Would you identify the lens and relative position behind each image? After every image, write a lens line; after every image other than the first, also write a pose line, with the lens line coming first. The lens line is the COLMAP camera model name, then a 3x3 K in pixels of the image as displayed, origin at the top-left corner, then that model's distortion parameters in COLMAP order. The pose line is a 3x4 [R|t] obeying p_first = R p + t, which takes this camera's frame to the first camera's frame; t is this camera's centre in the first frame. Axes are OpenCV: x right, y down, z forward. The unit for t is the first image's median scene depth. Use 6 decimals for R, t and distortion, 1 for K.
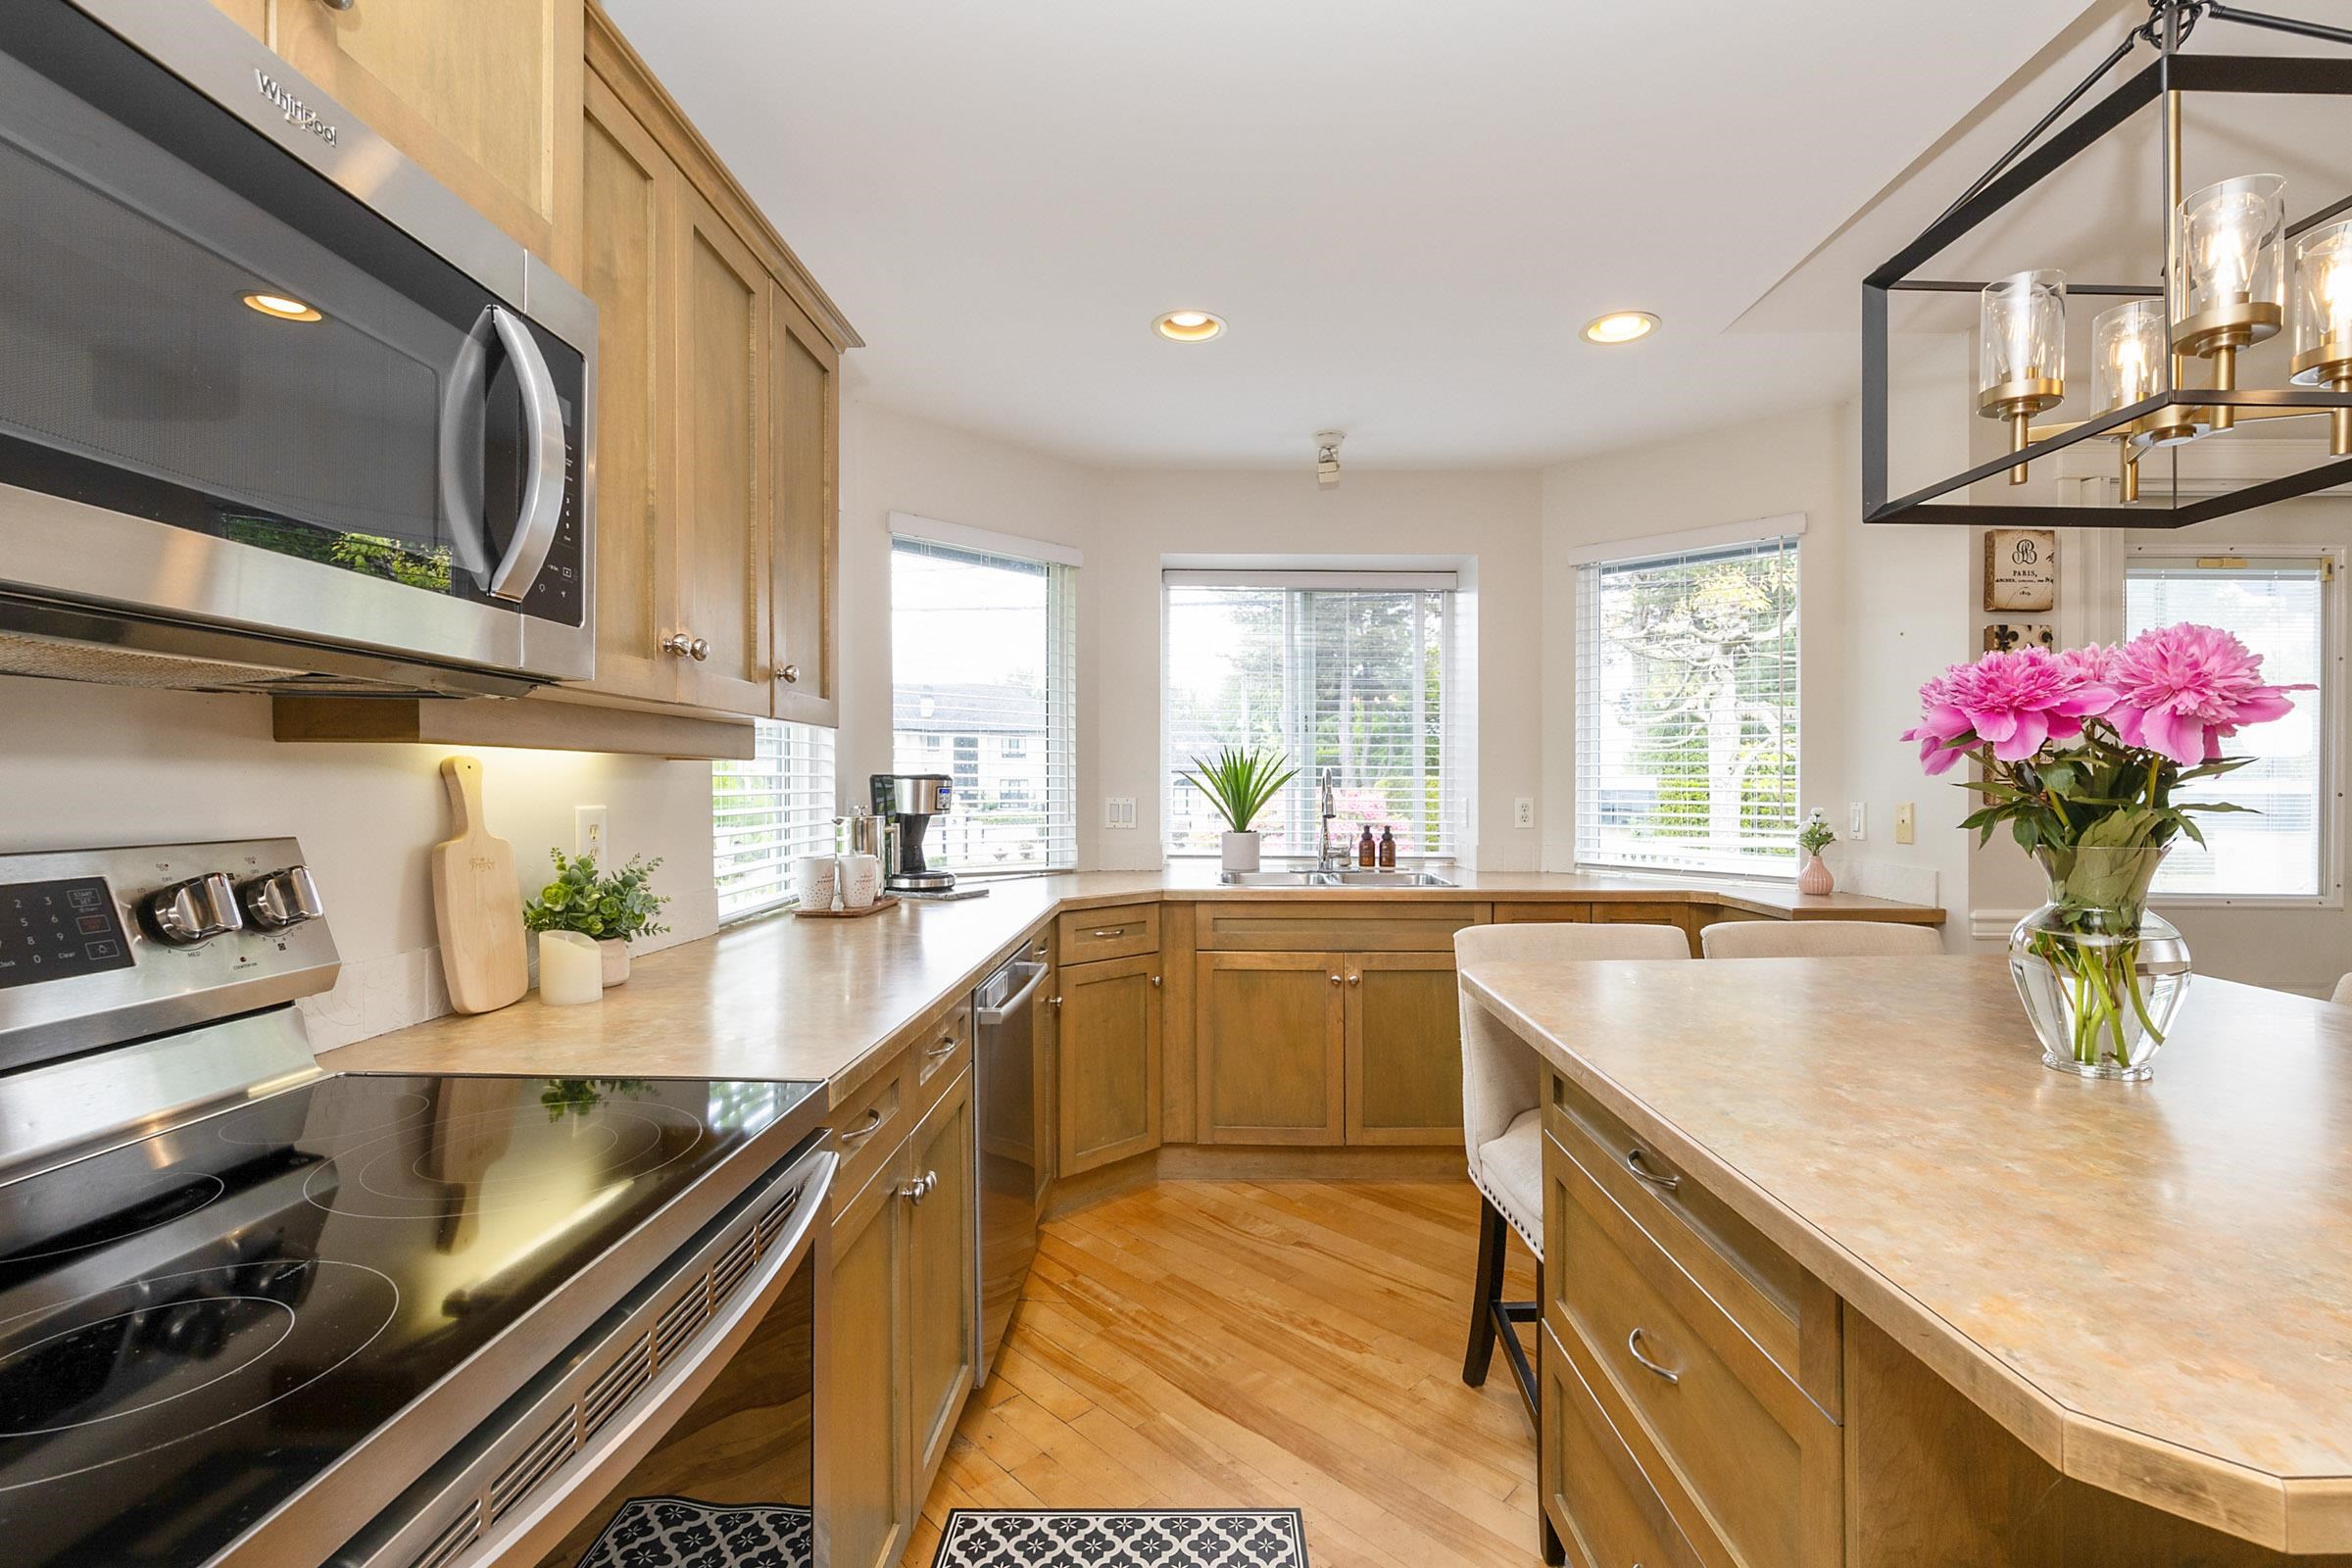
lens RADIAL K [[1007.1, 0, 1179.2], [0, 1007.1, 786.5], [0, 0, 1]] dist [-0.001105, -0.001425]
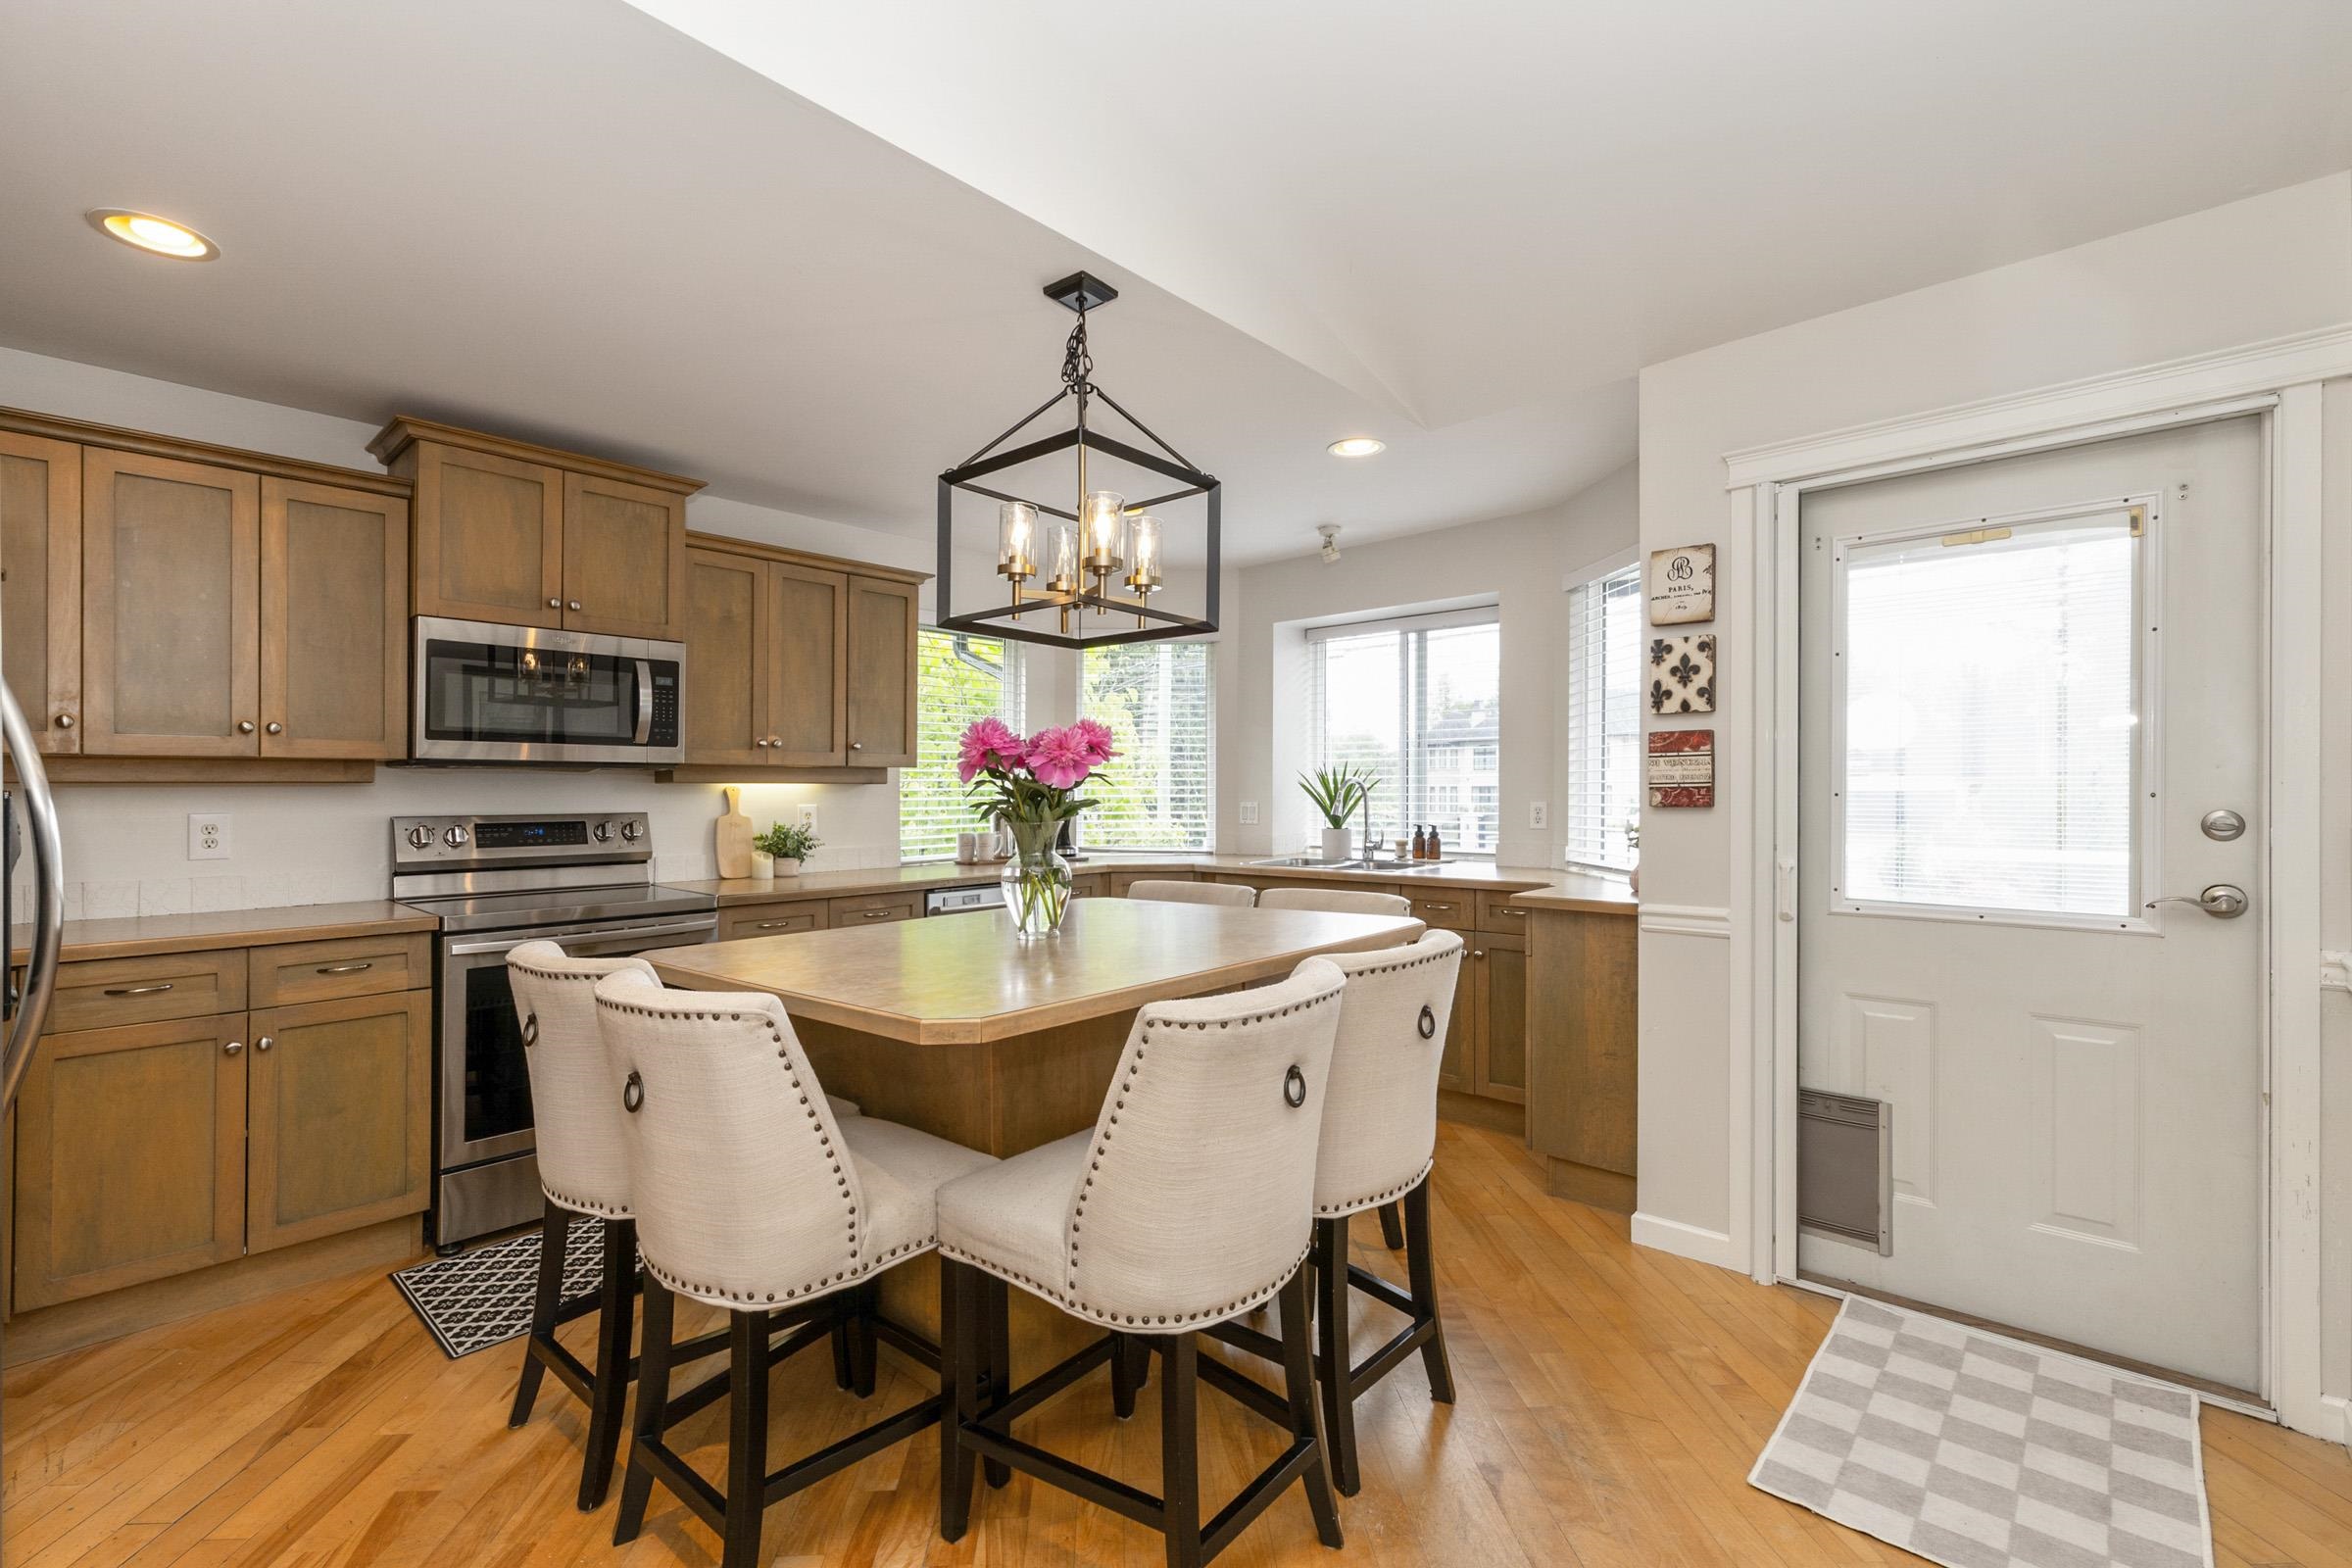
lens RADIAL K [[1039.4, 0, 1171.8], [0, 1039.4, 782.1], [0, 0, 1]] dist [-0.007388, 0.000742]
pose [[0.729236, -0.015085, -0.684096, 0.923510], [0.008515, 0.999880, -0.012972, 0.001257], [0.684209, 0.003634, 0.729277, -0.129293]]
